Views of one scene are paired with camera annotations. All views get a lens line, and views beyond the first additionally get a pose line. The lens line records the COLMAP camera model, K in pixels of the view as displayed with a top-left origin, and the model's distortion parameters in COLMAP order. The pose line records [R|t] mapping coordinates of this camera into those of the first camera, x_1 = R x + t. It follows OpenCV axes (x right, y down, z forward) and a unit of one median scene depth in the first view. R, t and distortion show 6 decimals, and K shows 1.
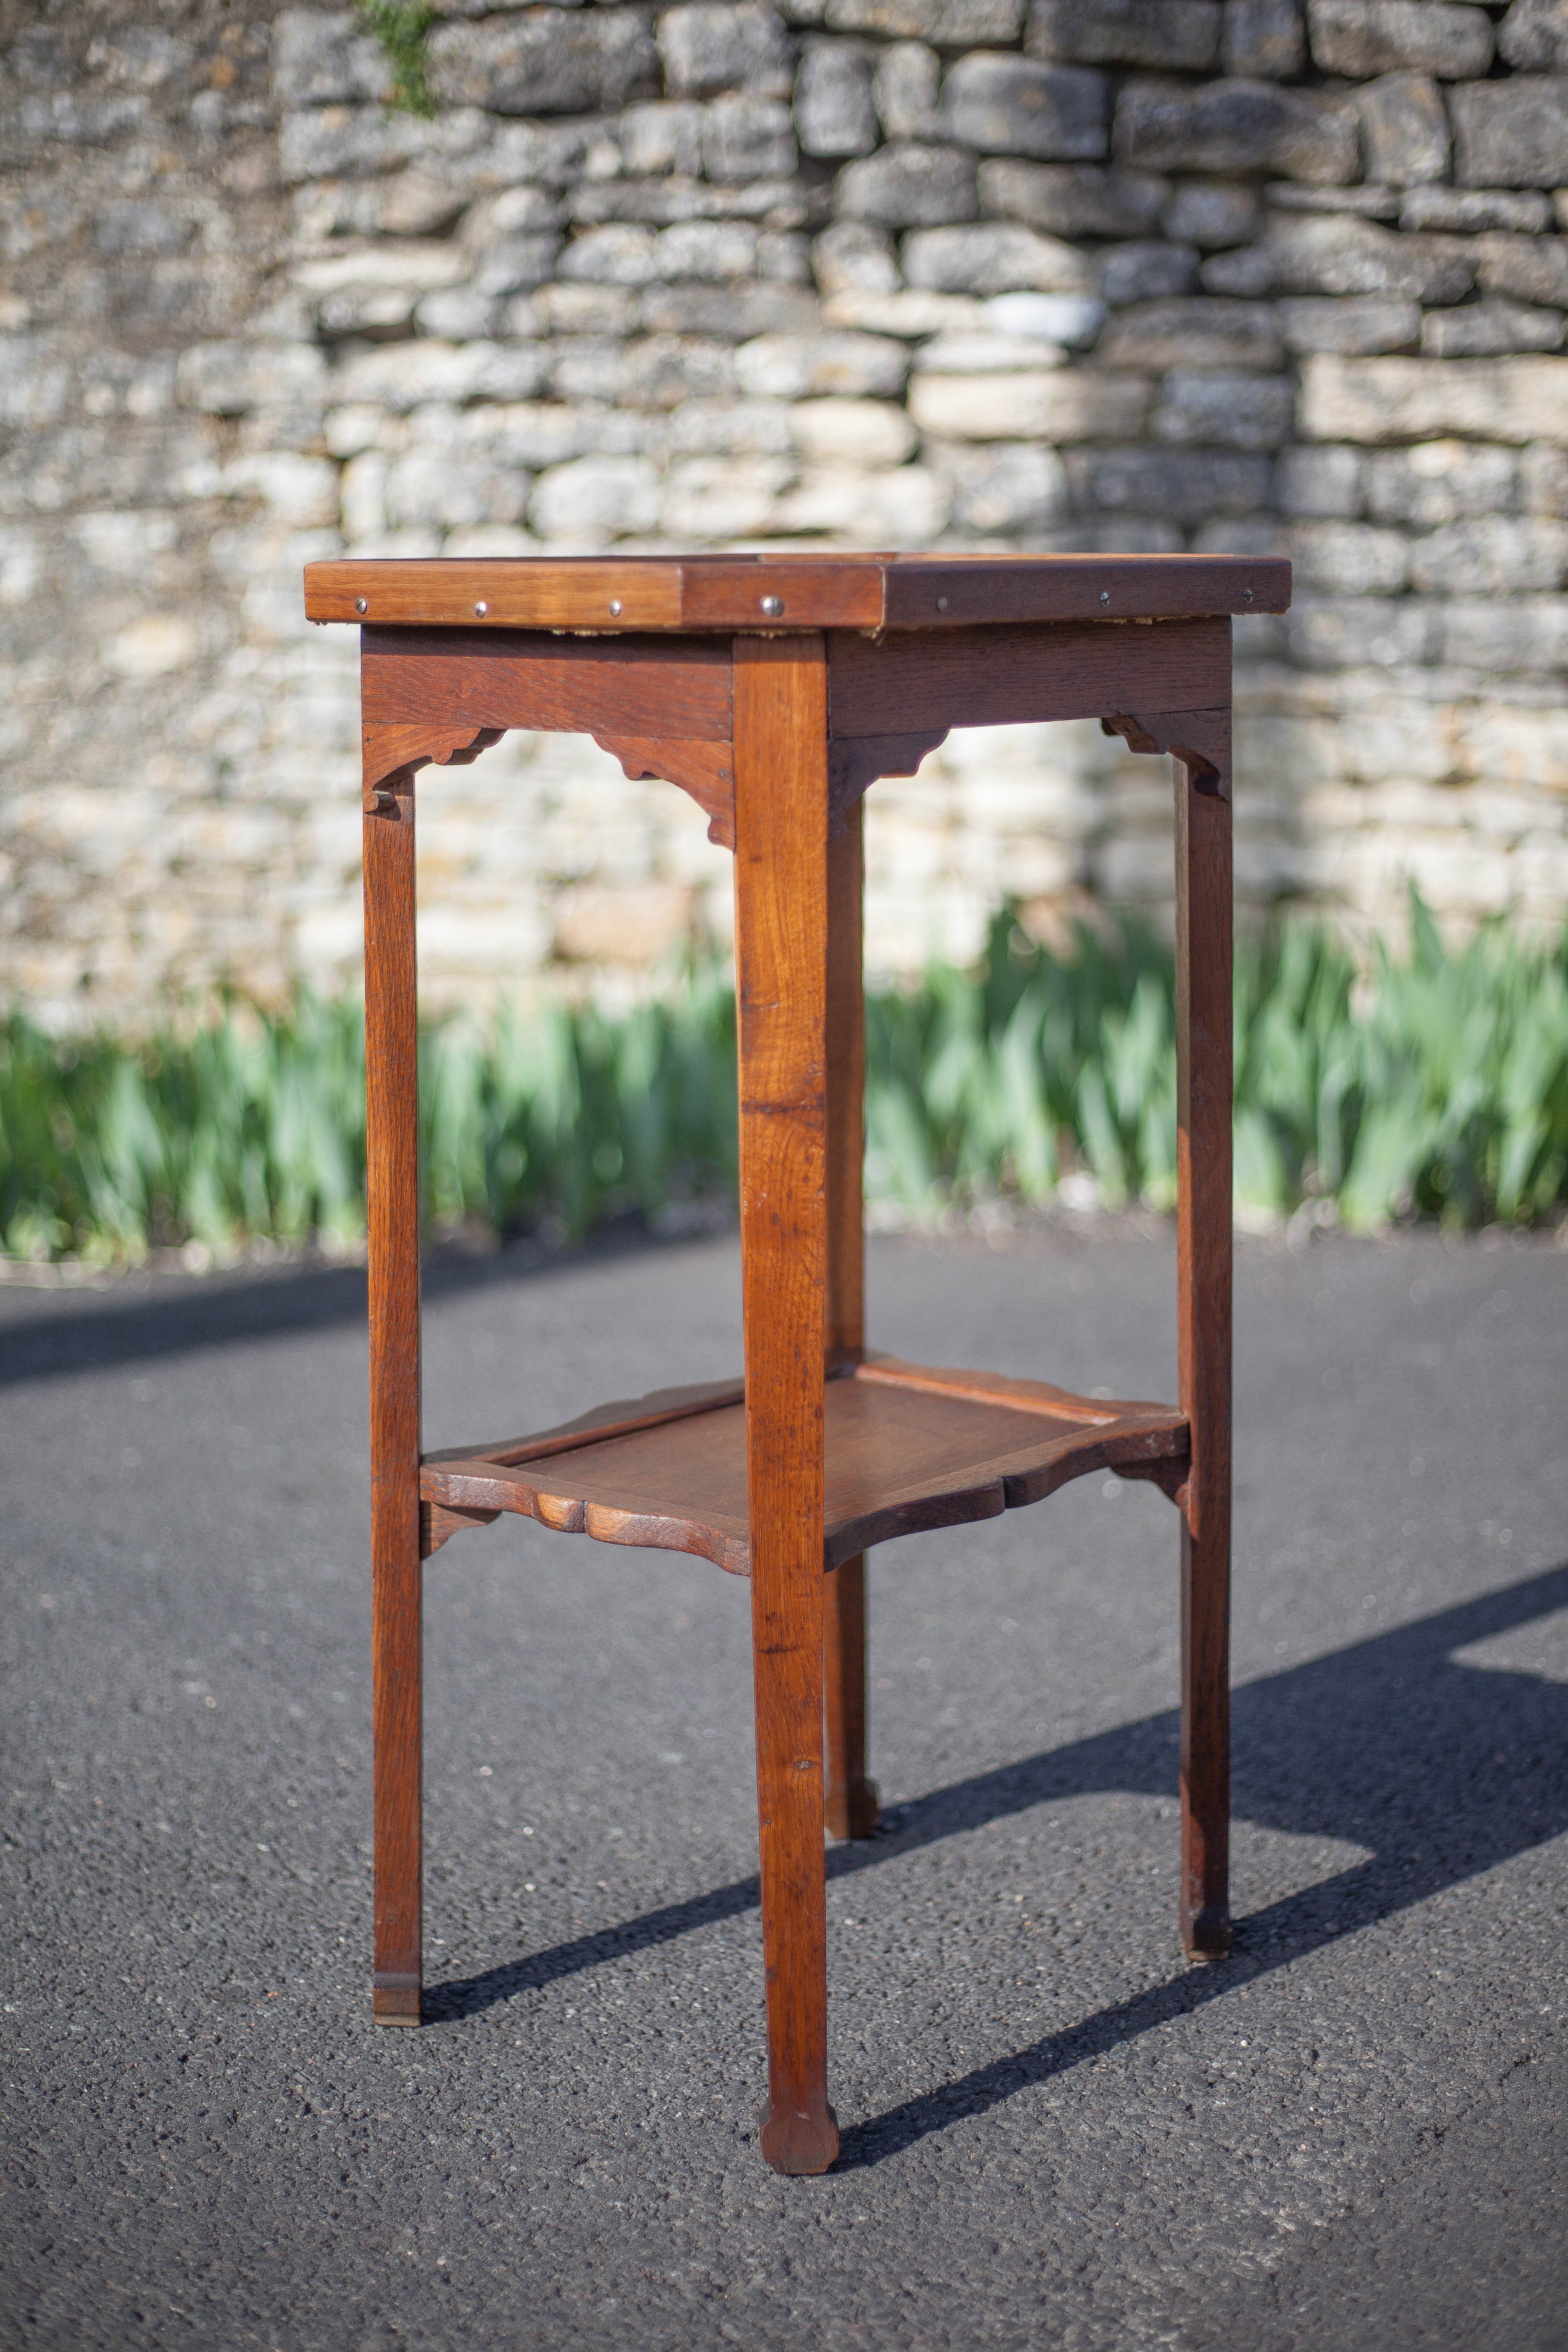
lens RADIAL K [[3522.8, 0, 786.6], [0, 3522.8, 1059.6], [0, 0, 1]] dist [-0.108897, -0.088050]
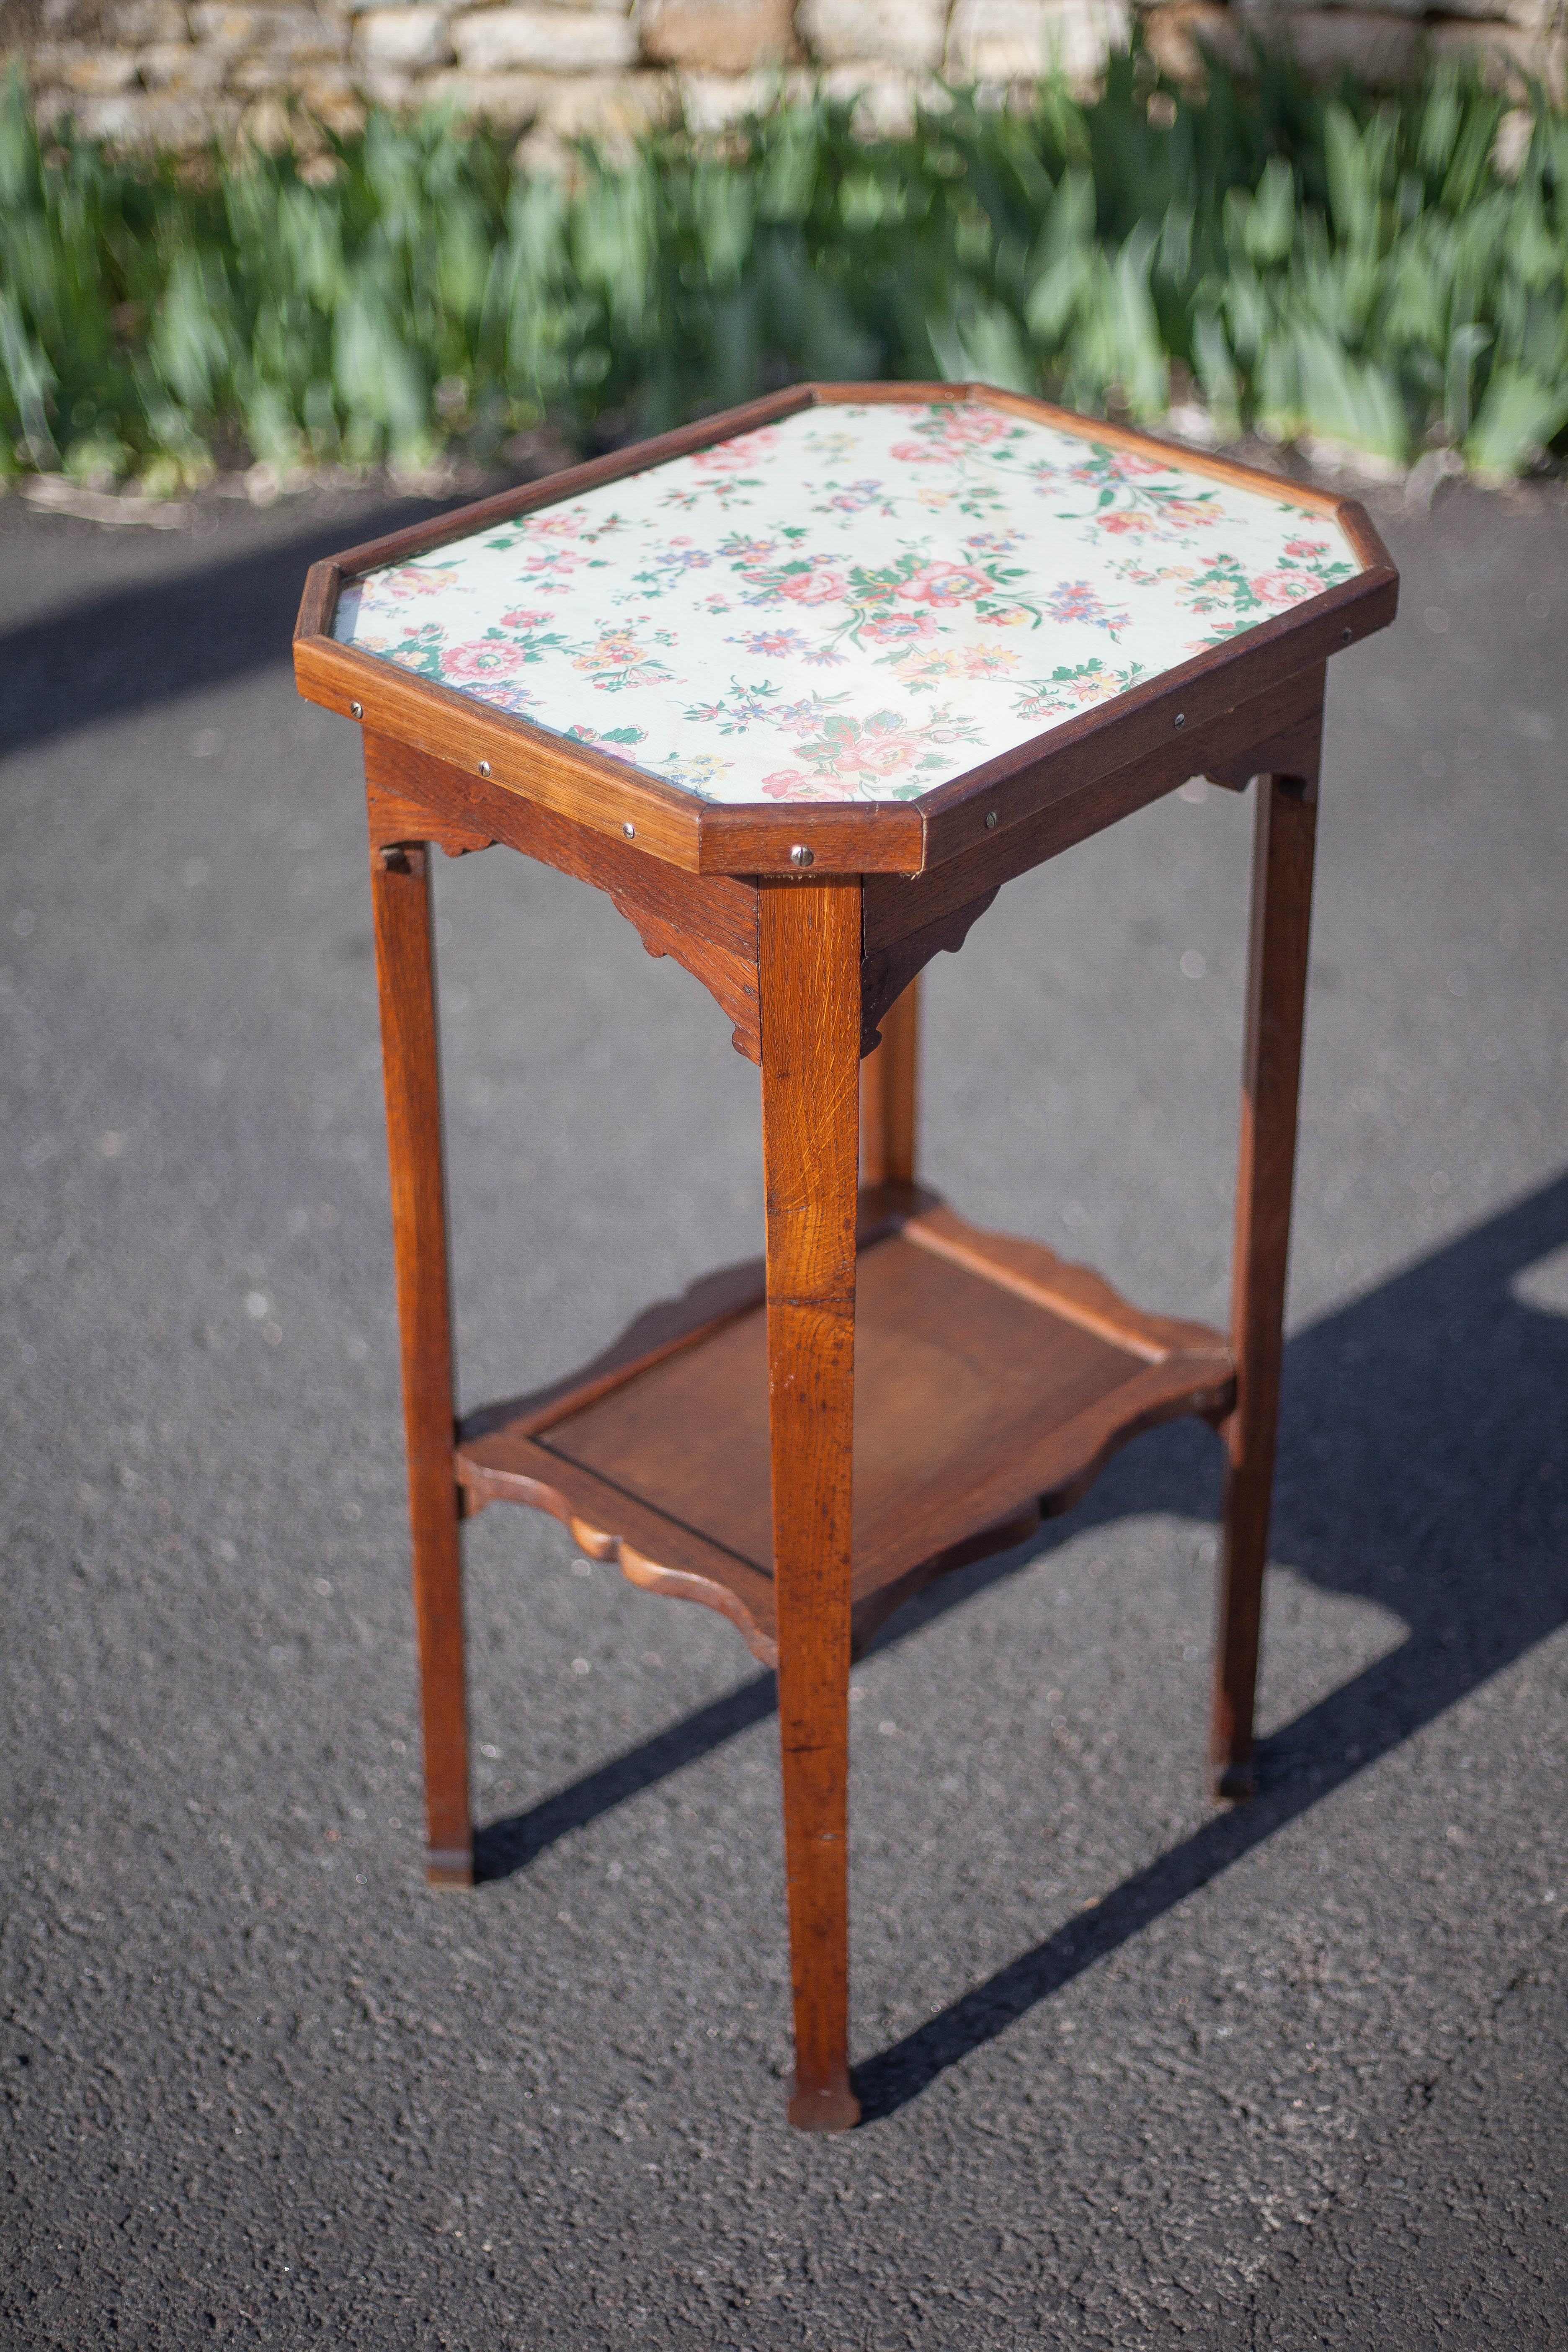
lens RADIAL K [[3569.2, 0, 789.1], [0, 3569.2, 1055.0], [0, 0, 1]] dist [-0.110327, -0.115248]
pose [[0.999310, 0.019881, -0.031379, 0.021088], [-0.006529, 0.925575, 0.378509, -0.399007], [0.036569, -0.378043, 0.925066, 0.121695]]
